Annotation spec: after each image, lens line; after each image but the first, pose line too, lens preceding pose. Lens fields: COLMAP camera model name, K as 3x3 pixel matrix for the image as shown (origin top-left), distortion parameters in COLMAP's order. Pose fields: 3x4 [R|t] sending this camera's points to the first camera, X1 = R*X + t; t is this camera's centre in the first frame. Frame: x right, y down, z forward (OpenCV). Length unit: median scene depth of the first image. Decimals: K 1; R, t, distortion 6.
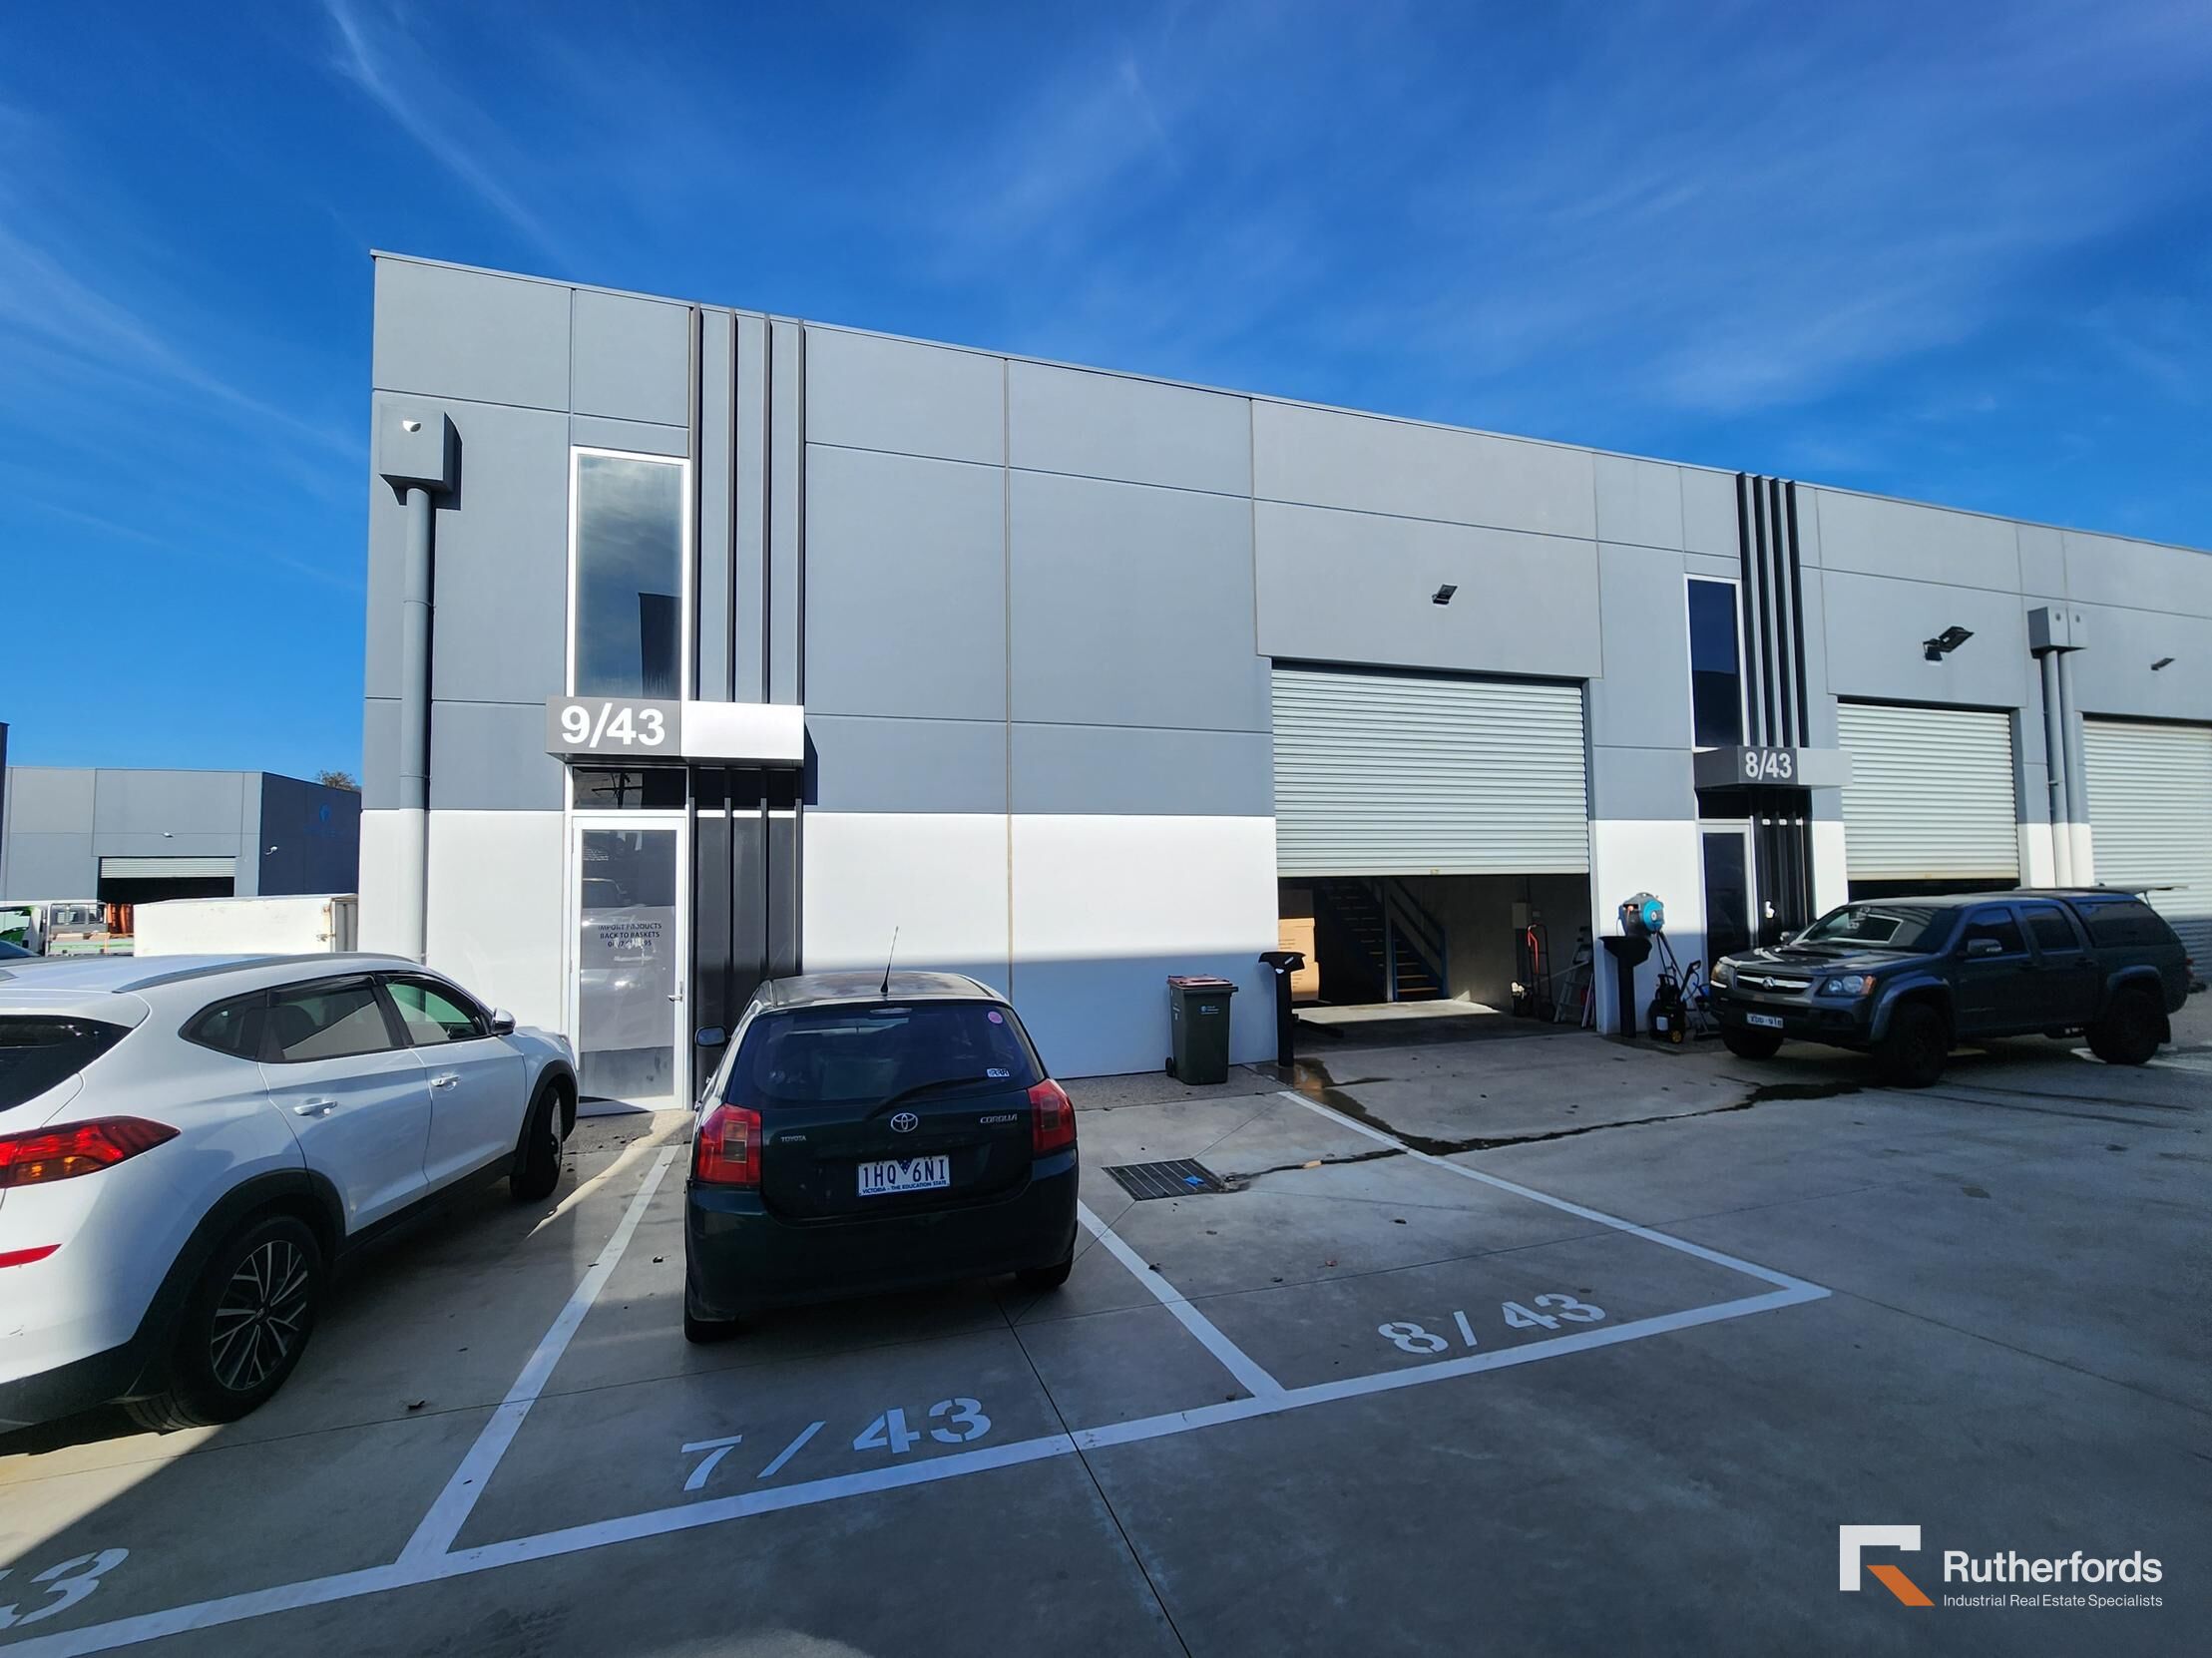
lens RADIAL K [[903.8, 0, 1126.7], [0, 903.8, 825.2], [0, 0, 1]] dist [0.000339, -0.000818]
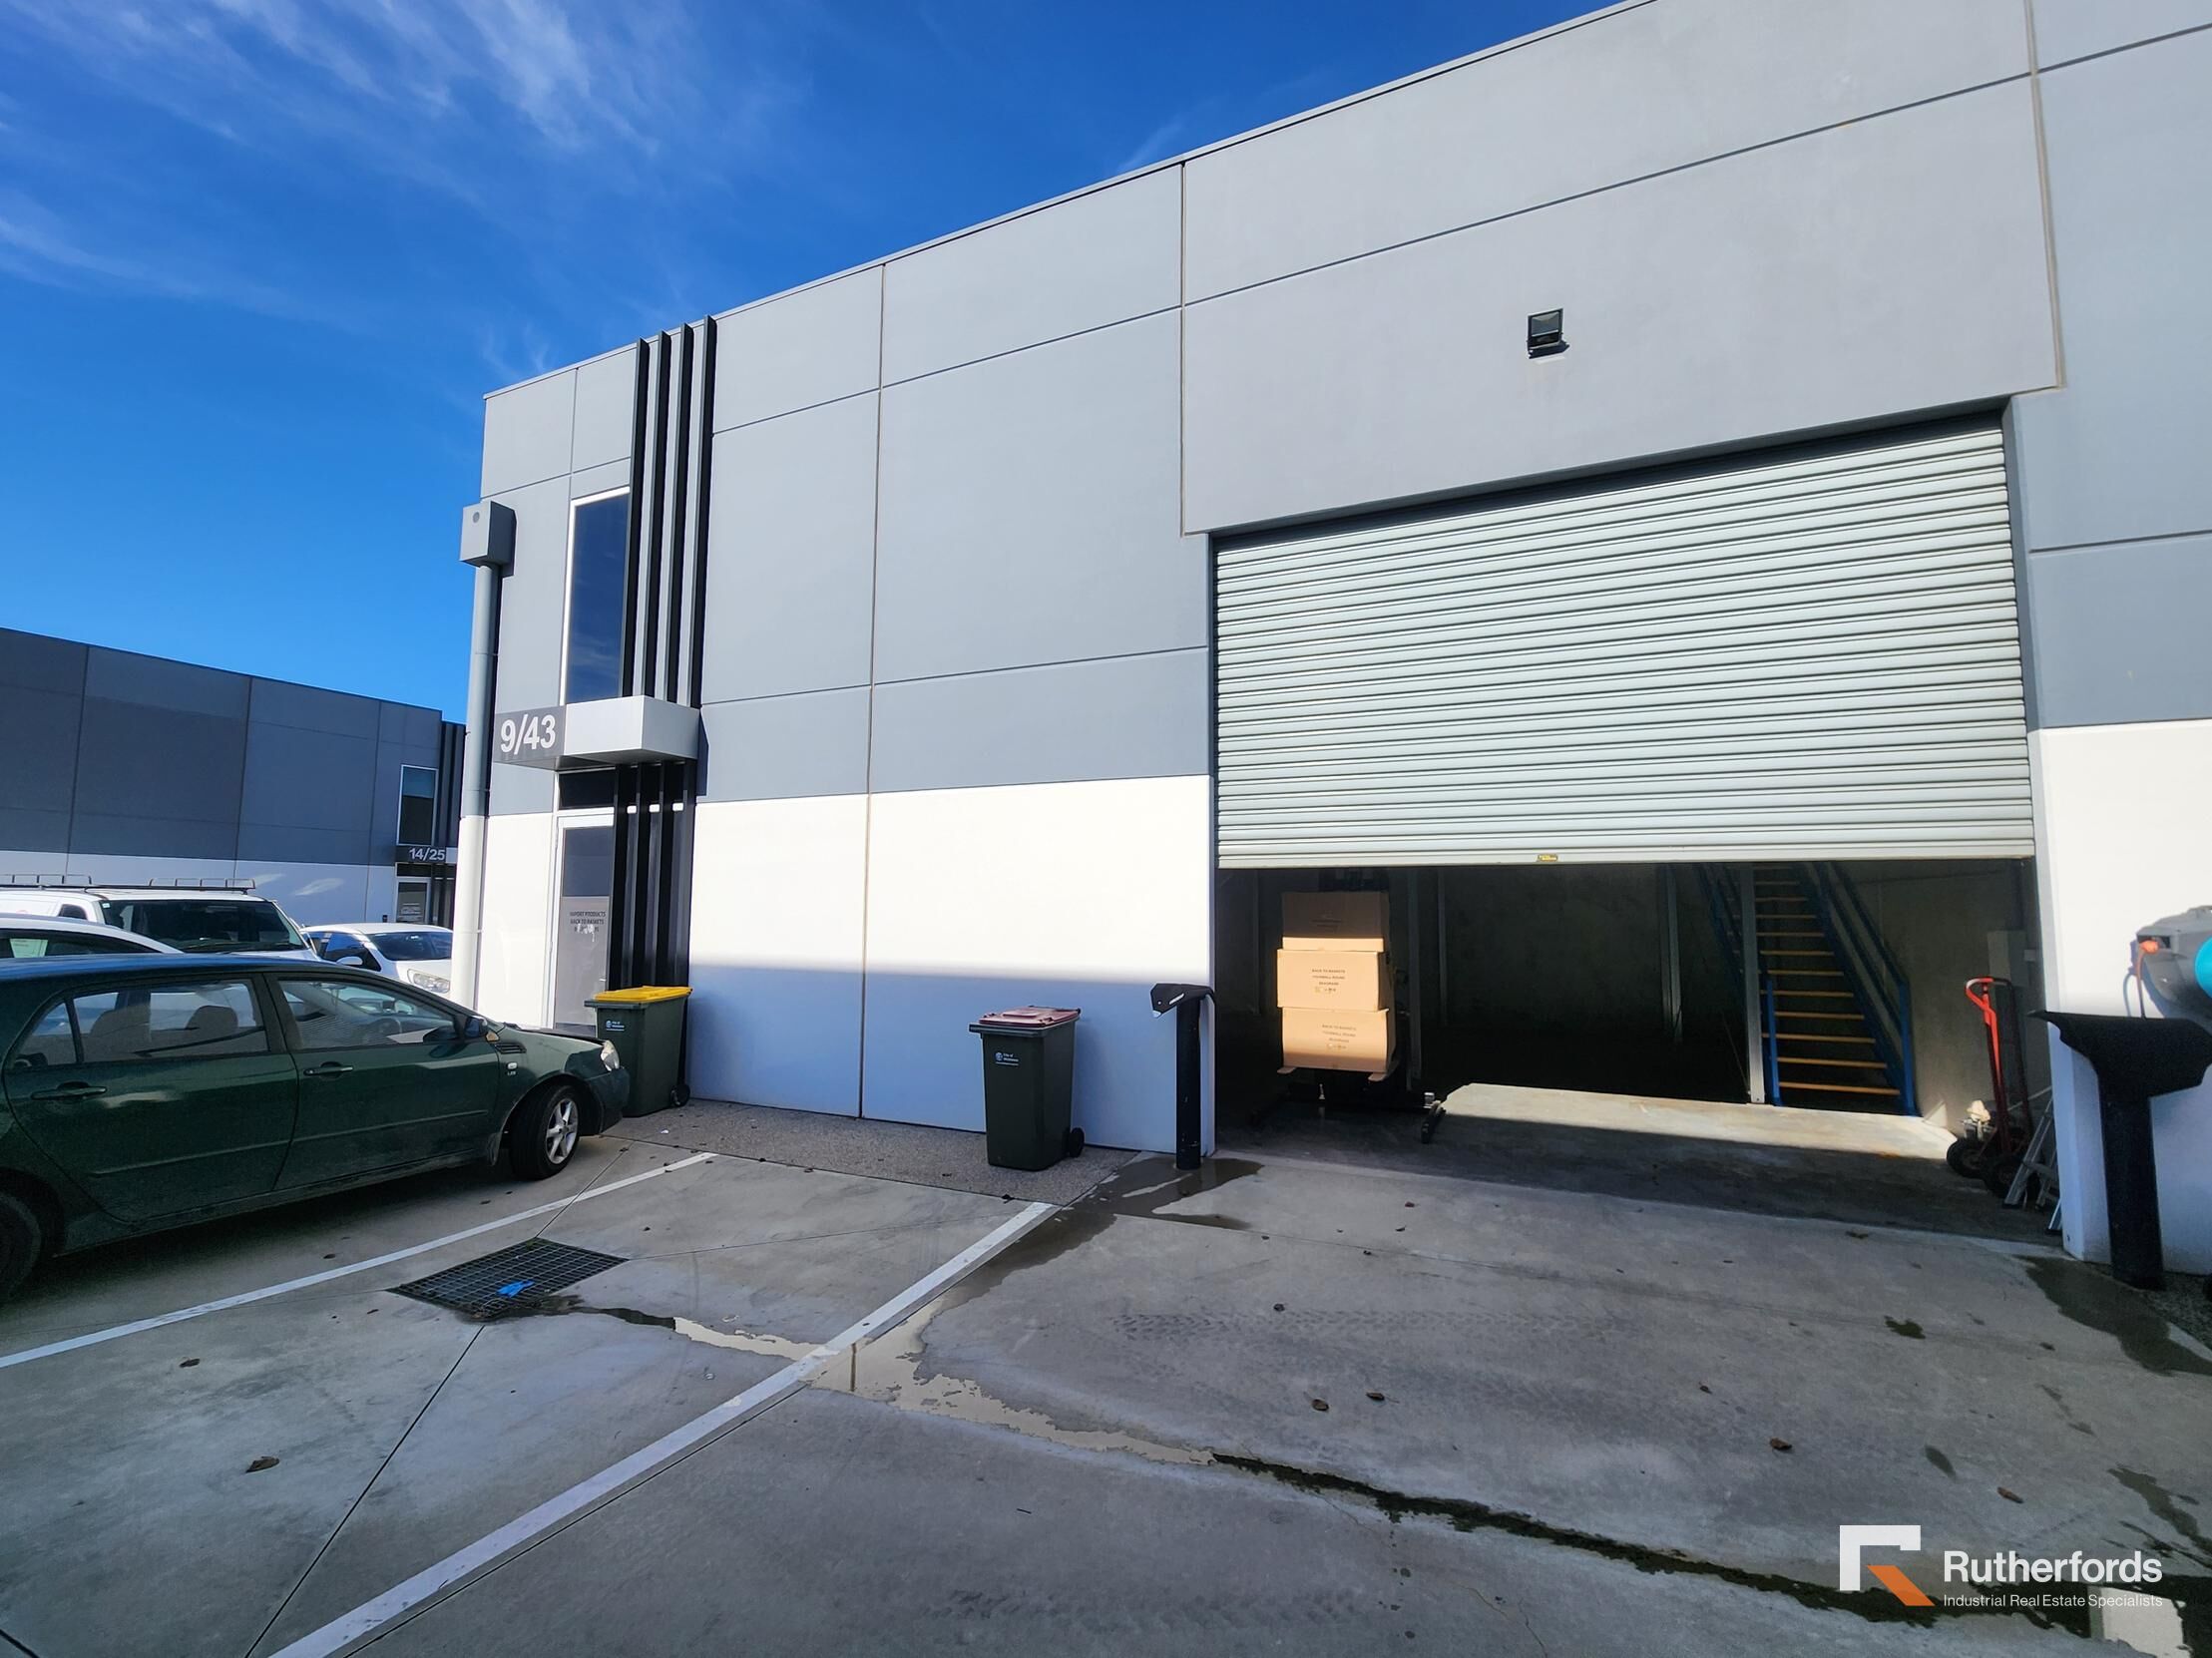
lens RADIAL K [[903.8, 0, 1124.1], [0, 903.8, 827.0], [0, 0, 1]] dist [0.000339, -0.000818]
pose [[0.753708, -0.039293, -0.656034, 0.603443], [0.029161, 0.999227, -0.026347, 0.047509], [0.656562, 0.000727, 0.754271, 0.527988]]
